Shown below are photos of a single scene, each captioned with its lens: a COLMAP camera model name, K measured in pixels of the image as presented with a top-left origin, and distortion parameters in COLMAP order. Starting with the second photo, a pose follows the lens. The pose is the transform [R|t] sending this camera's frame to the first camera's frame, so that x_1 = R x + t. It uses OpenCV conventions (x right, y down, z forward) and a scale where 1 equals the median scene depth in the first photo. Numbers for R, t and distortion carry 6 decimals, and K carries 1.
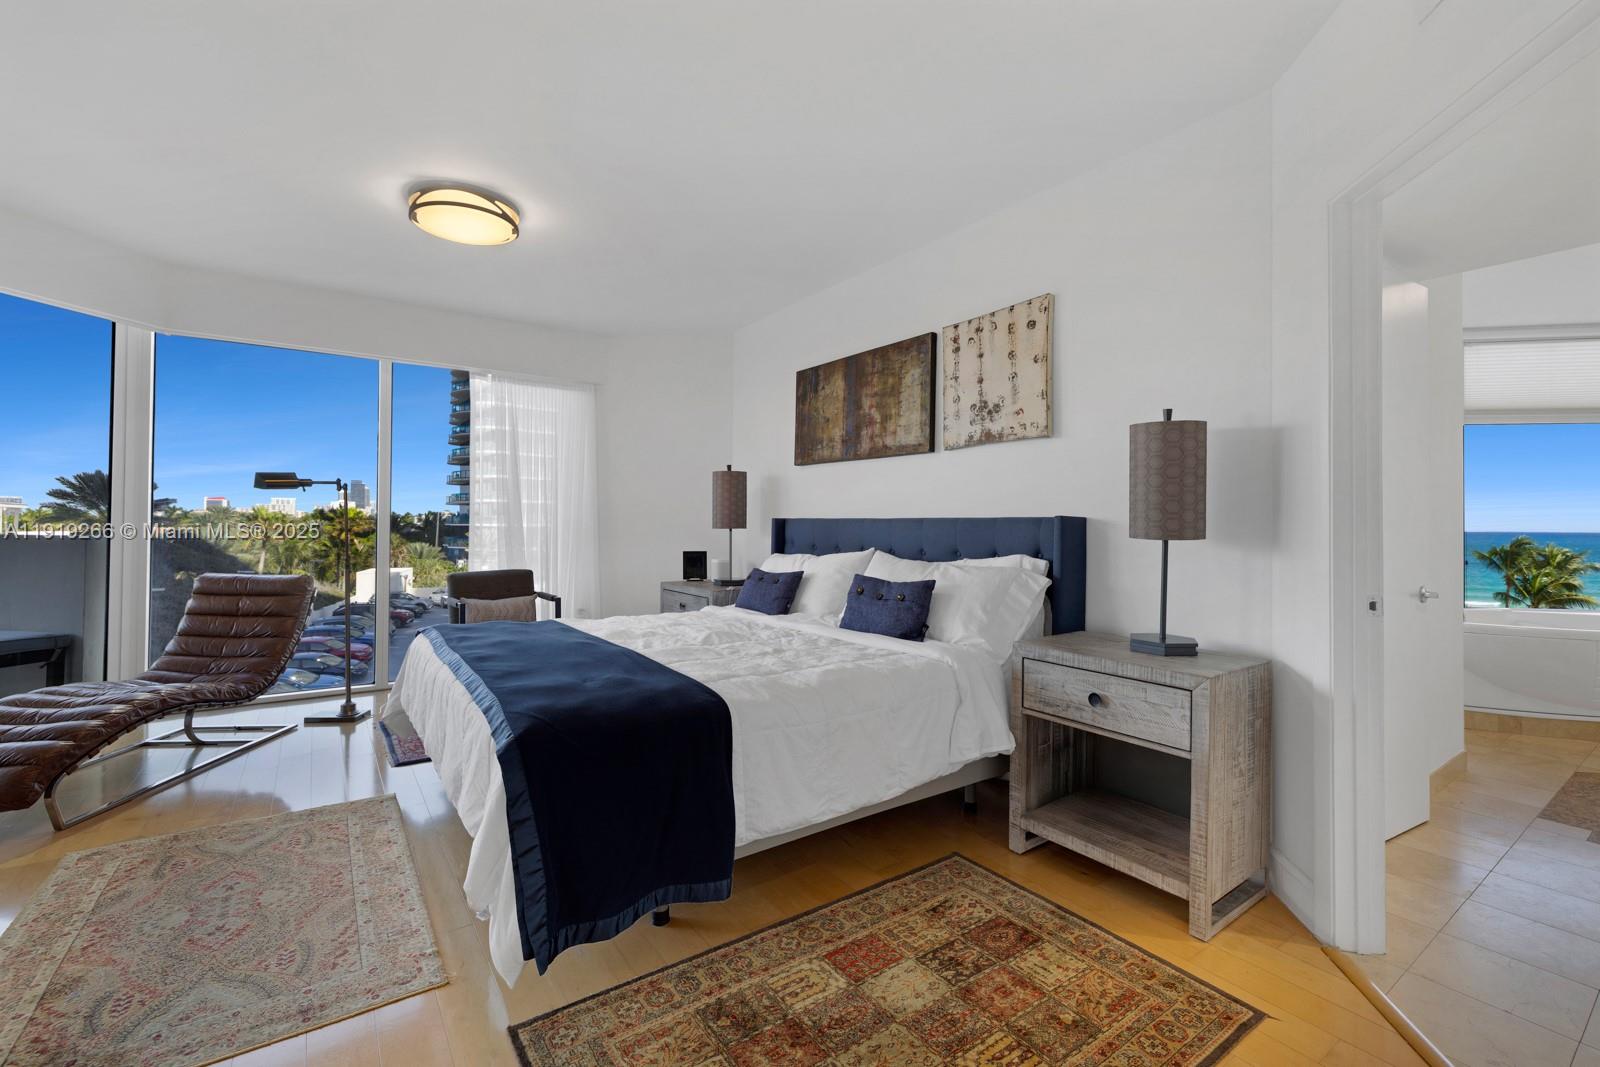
lens RADIAL K [[682.0, 0, 803.8], [0, 682.0, 525.6], [0, 0, 1]] dist [-0.004412, 0.001103]
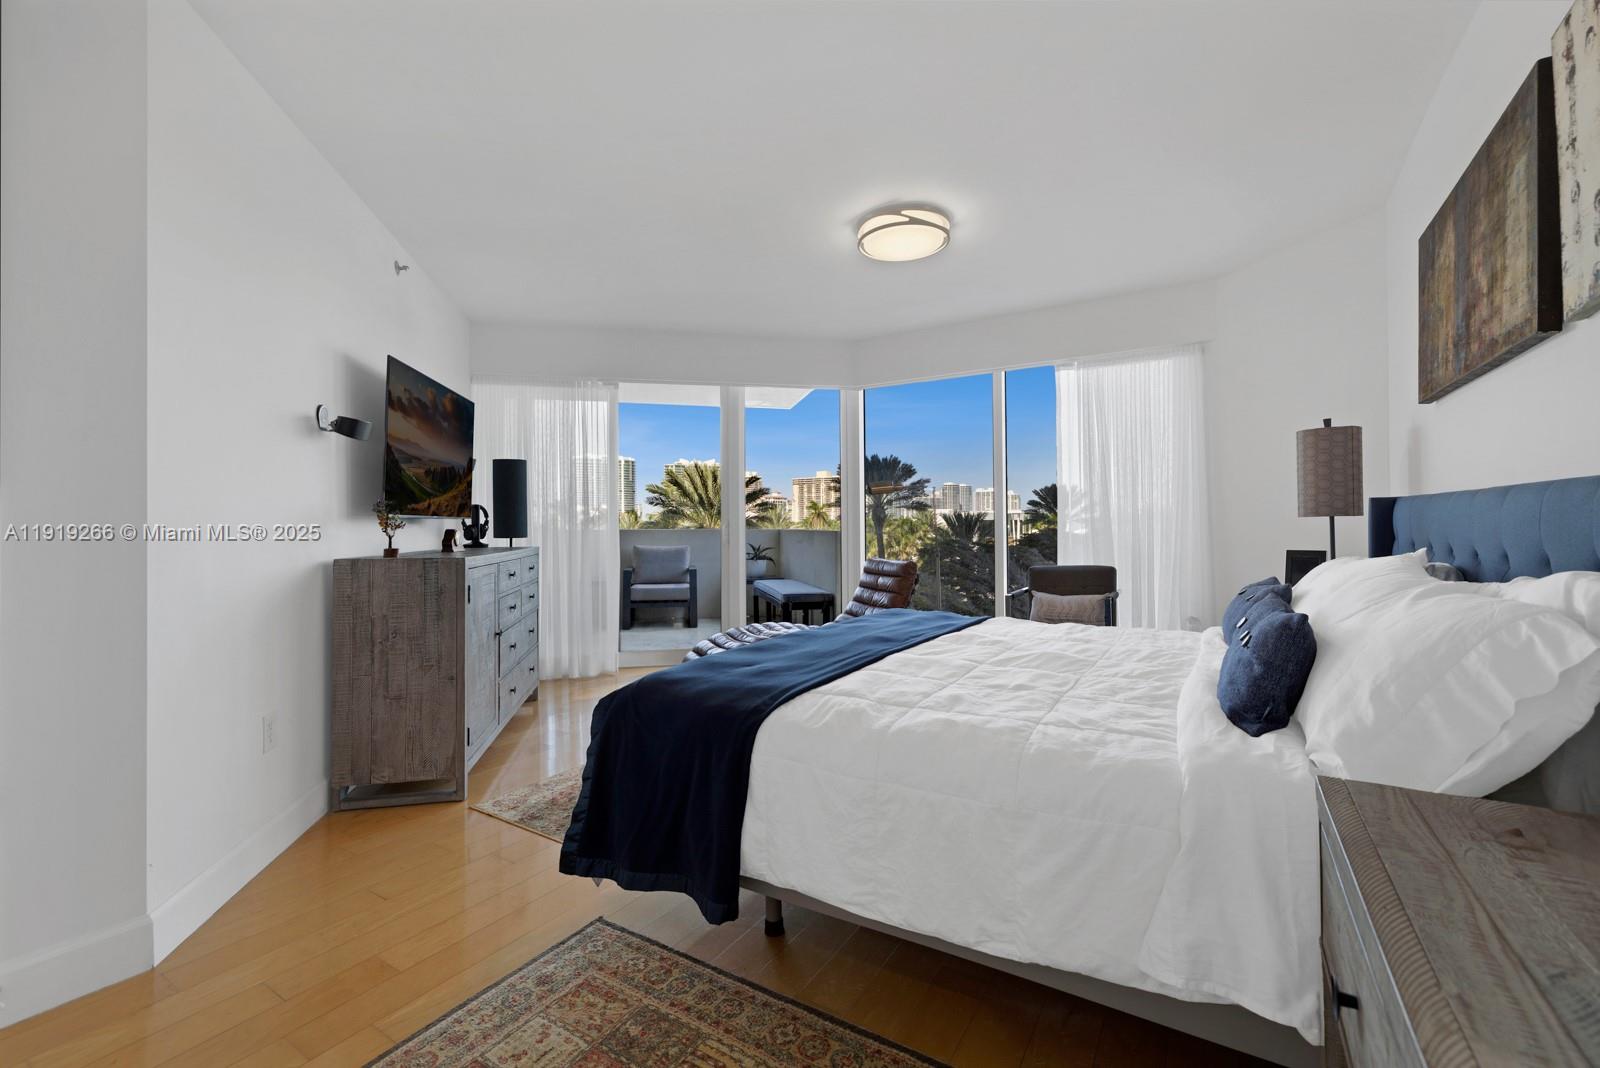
lens RADIAL K [[682.0, 0, 816.9], [0, 682.0, 525.4], [0, 0, 1]] dist [-0.004412, 0.001103]
pose [[0.394958, -0.009620, -0.918649, 0.357257], [0.013786, 0.999895, -0.004544, 0.010570], [0.918596, -0.010870, 0.395049, 0.354502]]
